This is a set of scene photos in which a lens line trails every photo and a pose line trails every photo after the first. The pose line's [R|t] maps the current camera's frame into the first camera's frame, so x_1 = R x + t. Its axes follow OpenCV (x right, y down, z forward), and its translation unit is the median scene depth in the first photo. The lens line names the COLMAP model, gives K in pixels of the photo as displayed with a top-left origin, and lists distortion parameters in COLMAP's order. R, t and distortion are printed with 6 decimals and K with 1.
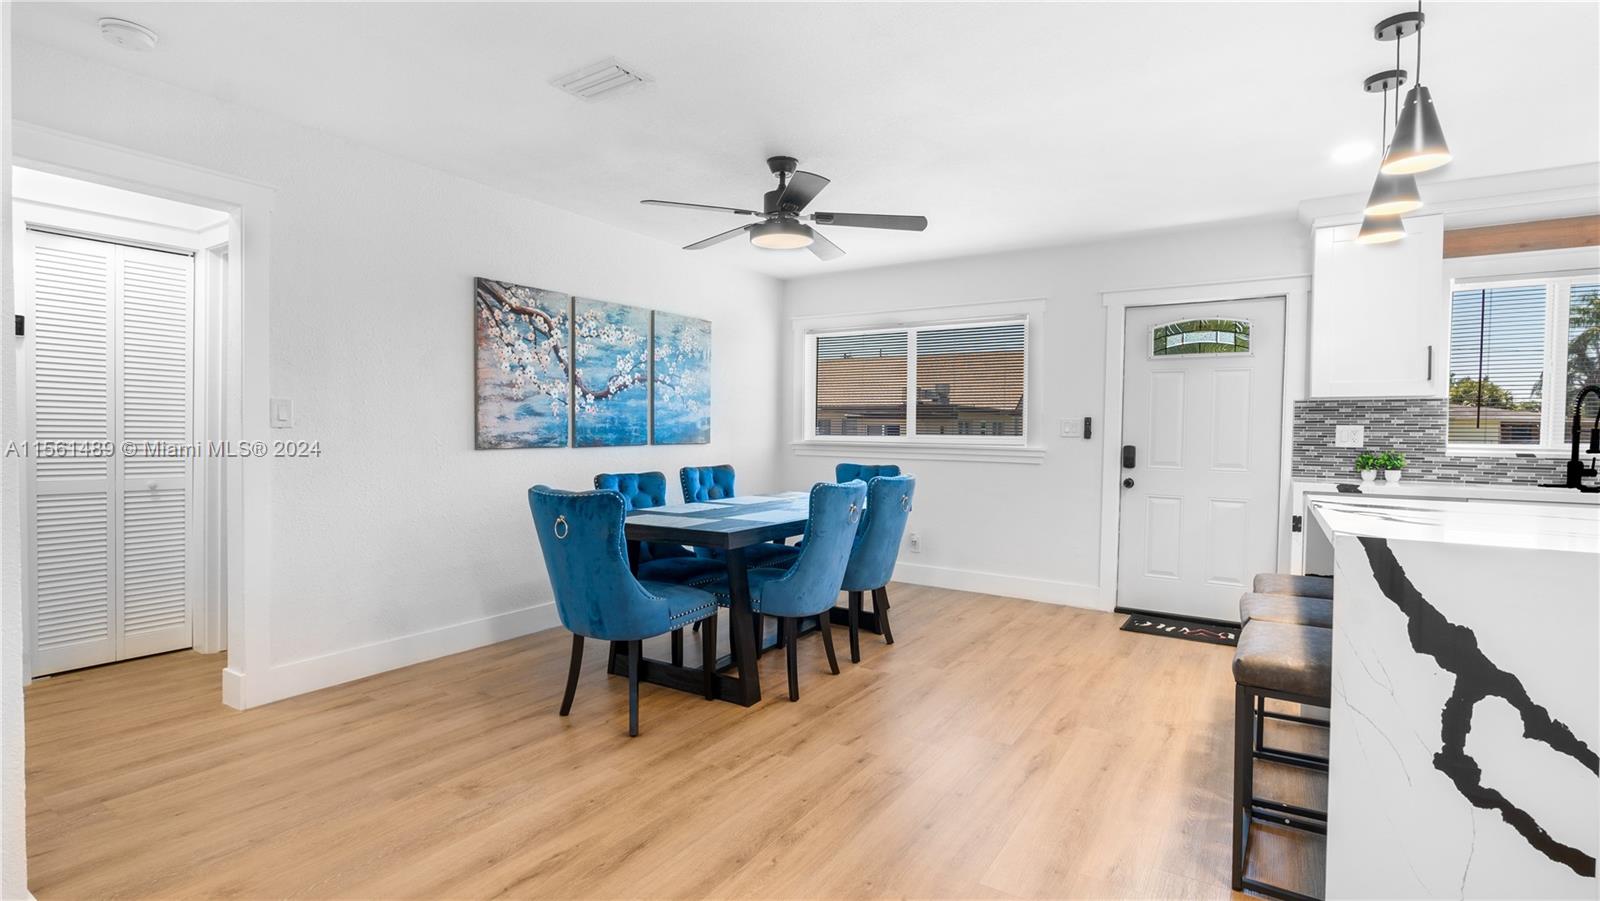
lens RADIAL K [[725.5, 0, 800.0], [0, 725.5, 450.5], [0, 0, 1]] dist [0.000032, -0.000103]
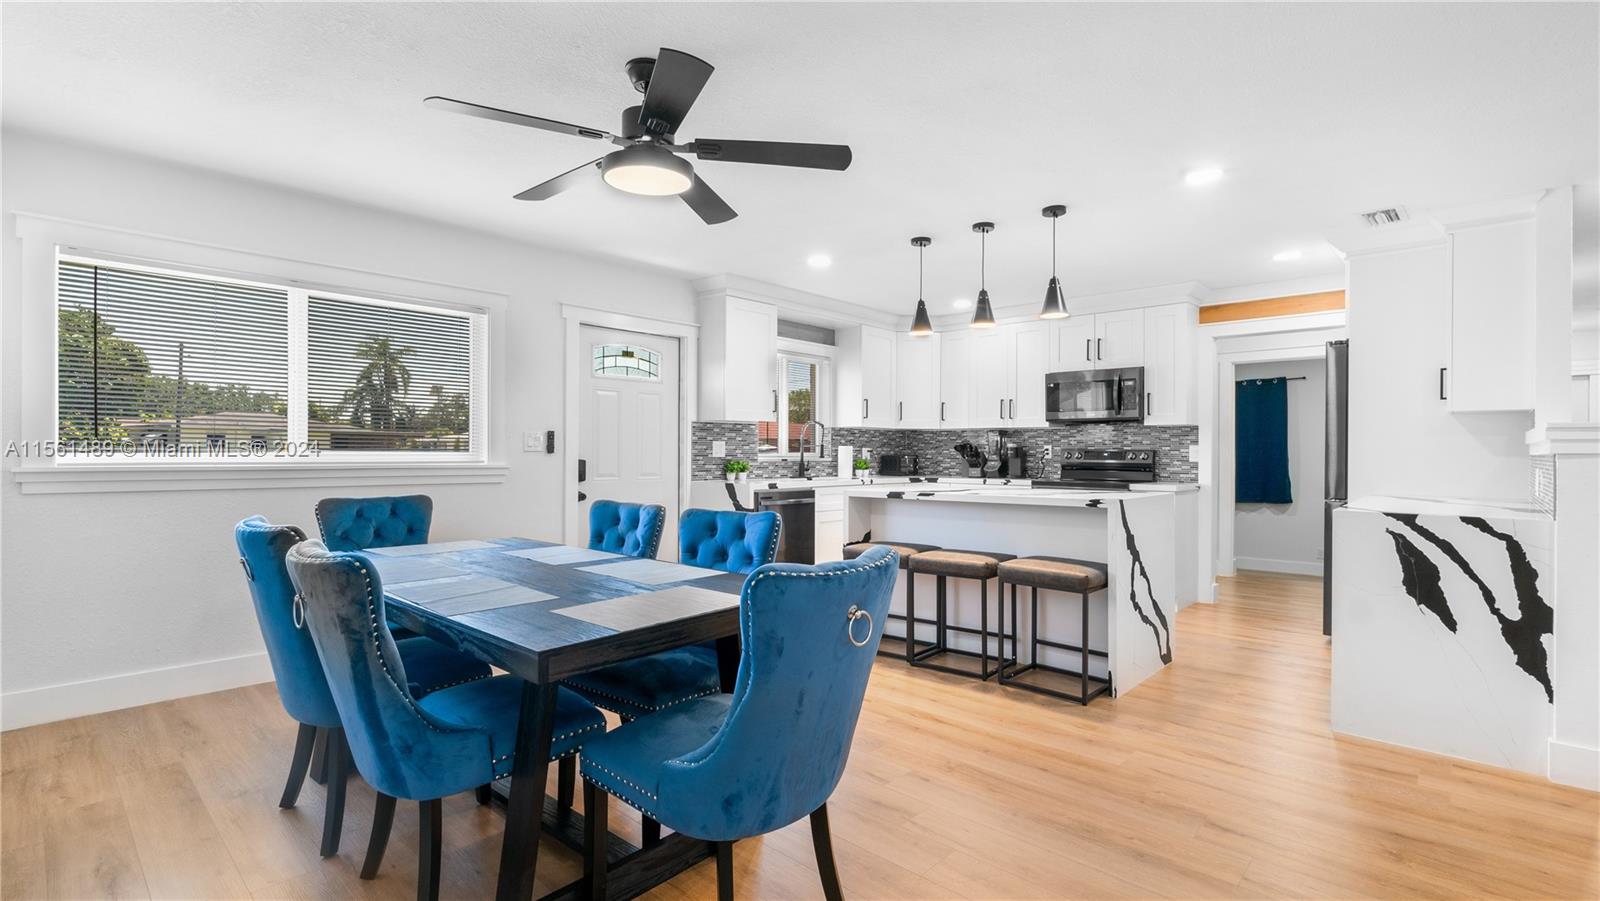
lens RADIAL K [[725.5, 0, 800.0], [0, 725.5, 450.5], [0, 0, 1]] dist [0.000032, -0.000103]
pose [[0.180223, -0.009149, 0.983583, -0.568933], [0.022139, 0.999741, 0.005243, -0.020809], [-0.983377, 0.020830, 0.180379, 0.602665]]
